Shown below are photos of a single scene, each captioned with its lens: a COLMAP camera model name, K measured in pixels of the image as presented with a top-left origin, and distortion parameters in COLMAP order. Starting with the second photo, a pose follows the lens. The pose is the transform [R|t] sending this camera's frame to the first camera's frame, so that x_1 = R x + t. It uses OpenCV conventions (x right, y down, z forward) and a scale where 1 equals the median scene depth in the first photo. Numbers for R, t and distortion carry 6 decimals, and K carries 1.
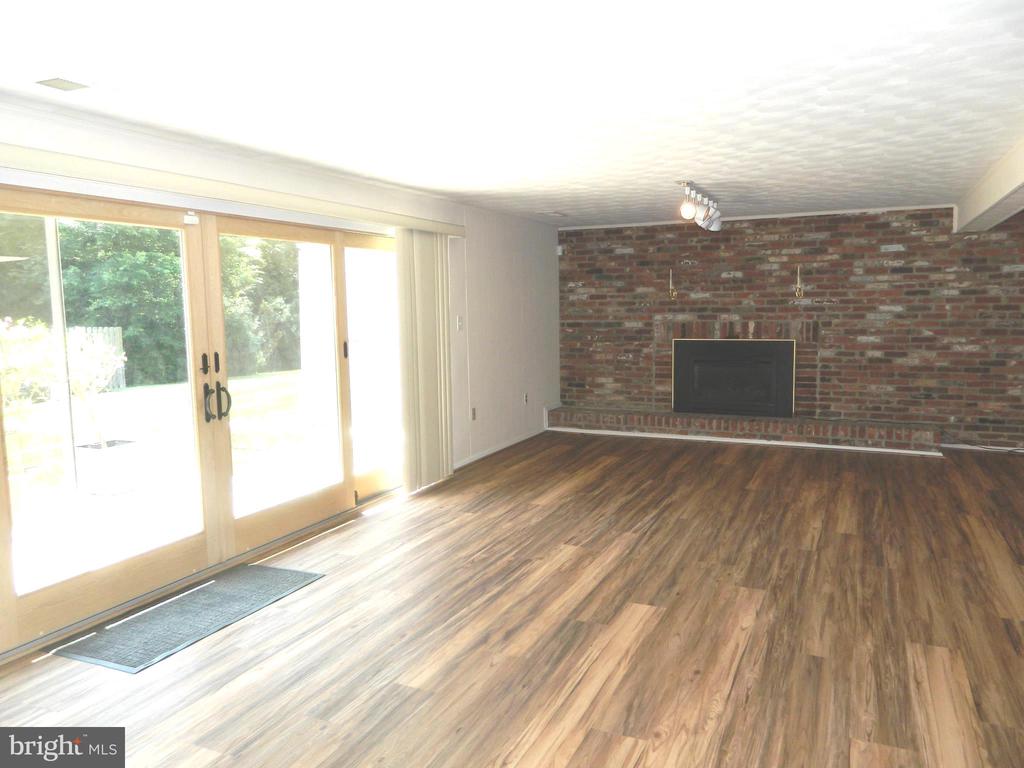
lens RADIAL K [[764.1, 0, 507.5], [0, 764.1, 378.5], [0, 0, 1]] dist [0.003603, -0.000364]
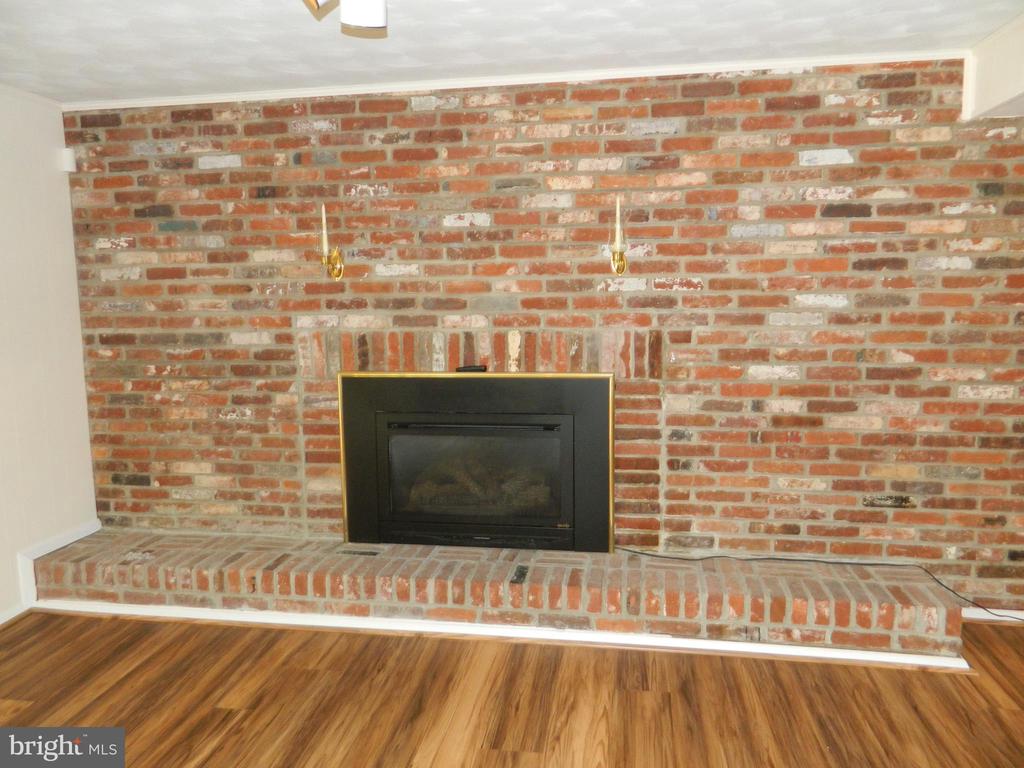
lens RADIAL K [[763.8, 0, 512.0], [0, 763.8, 384.0], [0, 0, 1]] dist [-0.000513, -0.002116]
pose [[0.962161, -0.032856, 0.270493, 0.208730], [0.026039, 0.999247, 0.028753, -0.059459], [-0.271234, -0.020622, 0.962292, 0.609509]]
